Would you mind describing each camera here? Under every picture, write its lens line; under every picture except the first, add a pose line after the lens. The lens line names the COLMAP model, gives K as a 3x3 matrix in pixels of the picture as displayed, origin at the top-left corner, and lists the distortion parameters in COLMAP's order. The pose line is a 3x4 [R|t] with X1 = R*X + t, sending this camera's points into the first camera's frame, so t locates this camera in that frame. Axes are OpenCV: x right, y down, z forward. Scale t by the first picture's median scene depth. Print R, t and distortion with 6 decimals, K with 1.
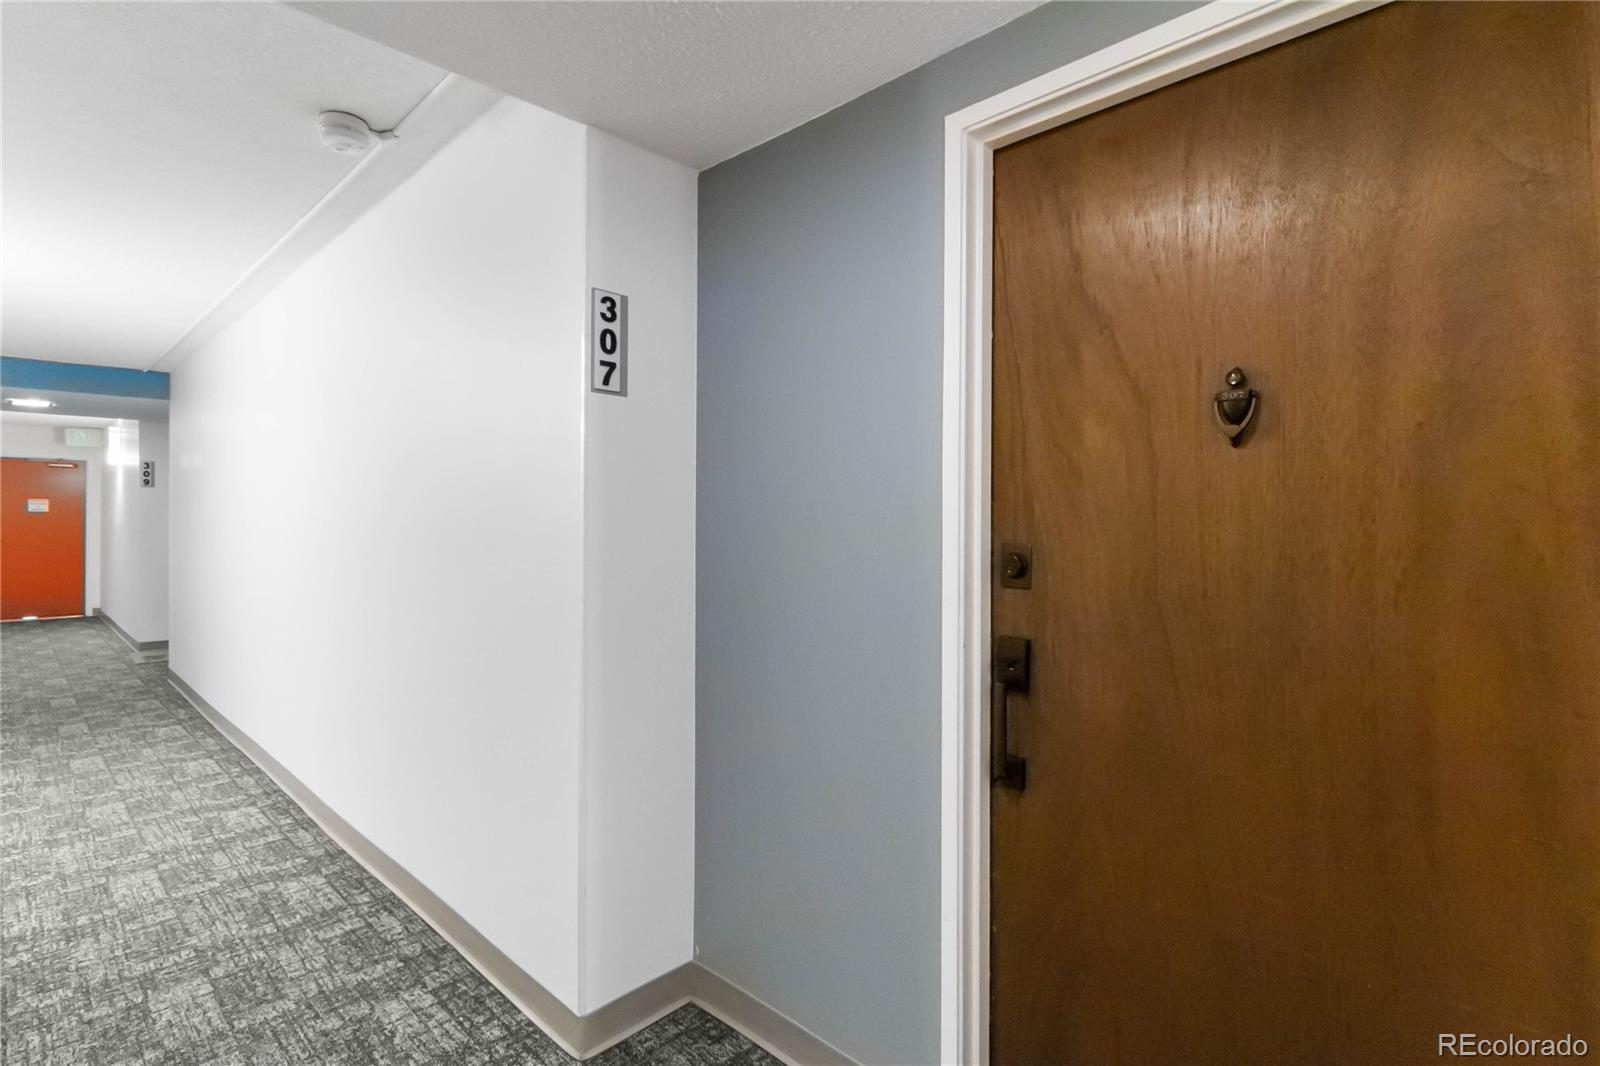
lens RADIAL K [[735.3, 0, 800.8], [0, 735.3, 531.2], [0, 0, 1]] dist [0.000620, -0.001162]
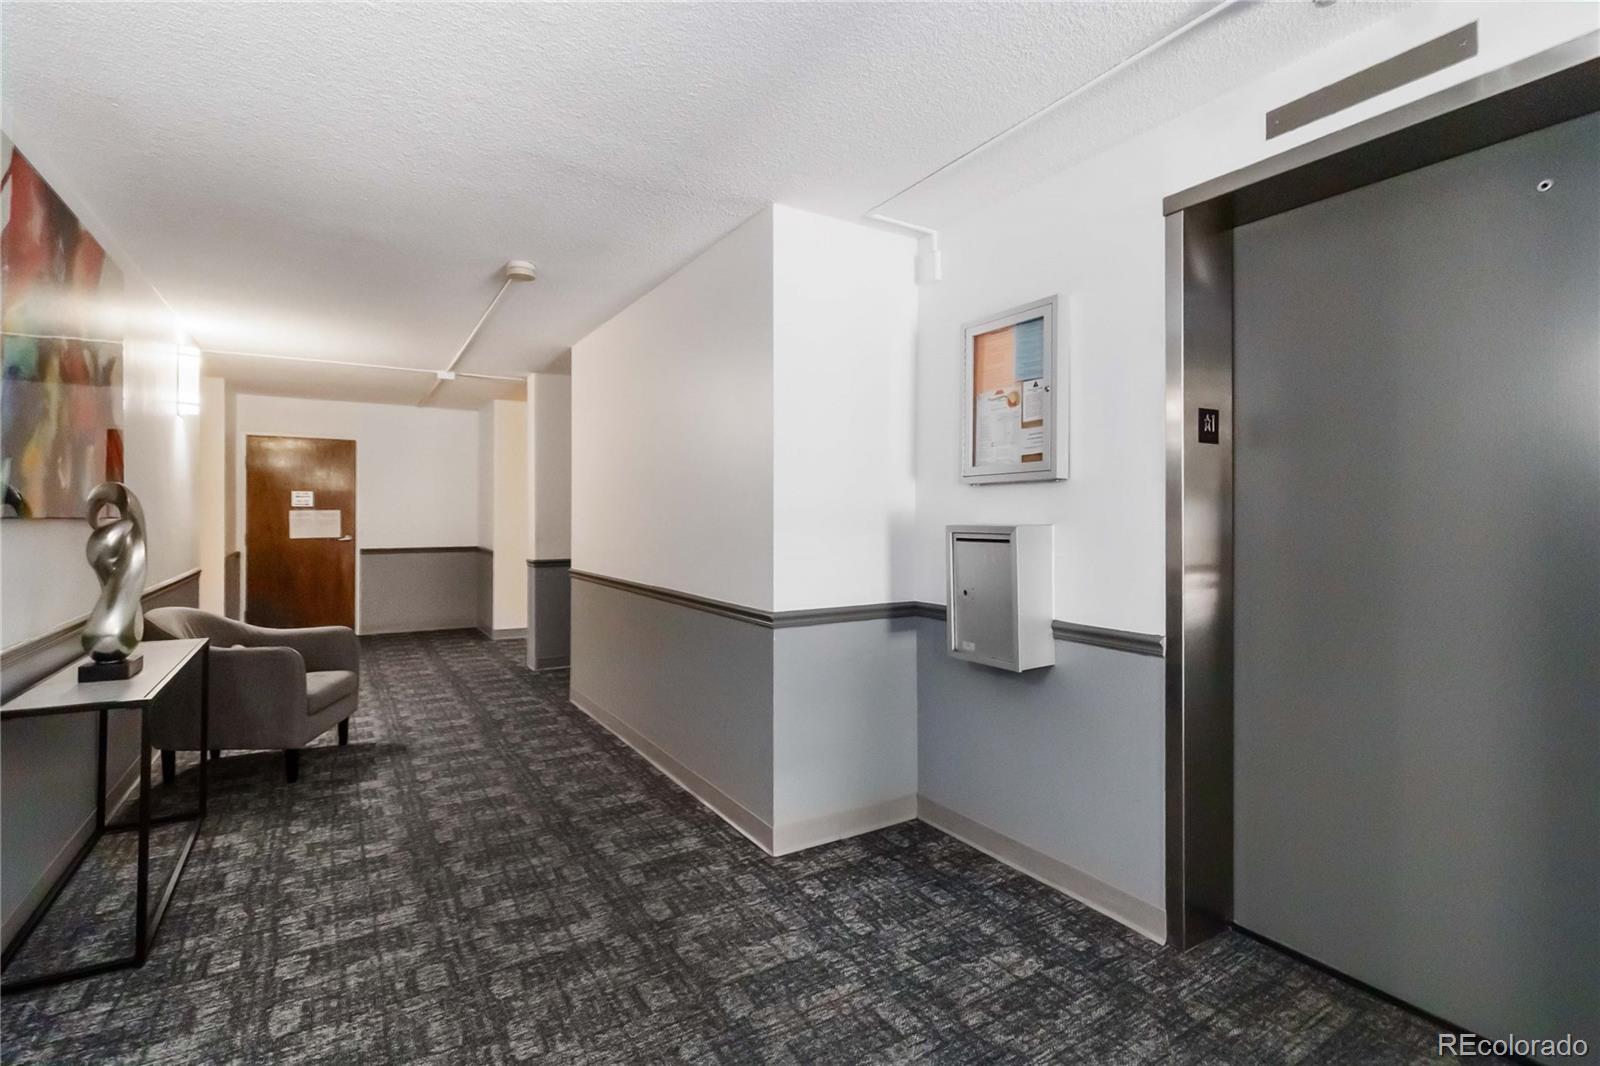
lens RADIAL K [[735.3, 0, 800.2], [0, 735.3, 525.2], [0, 0, 1]] dist [0.000620, -0.001162]
pose [[-0.259880, -0.002489, -0.965638, -0.102230], [-0.004189, 0.999990, -0.001450, 0.002506], [0.965632, 0.003668, -0.259888, 1.104201]]
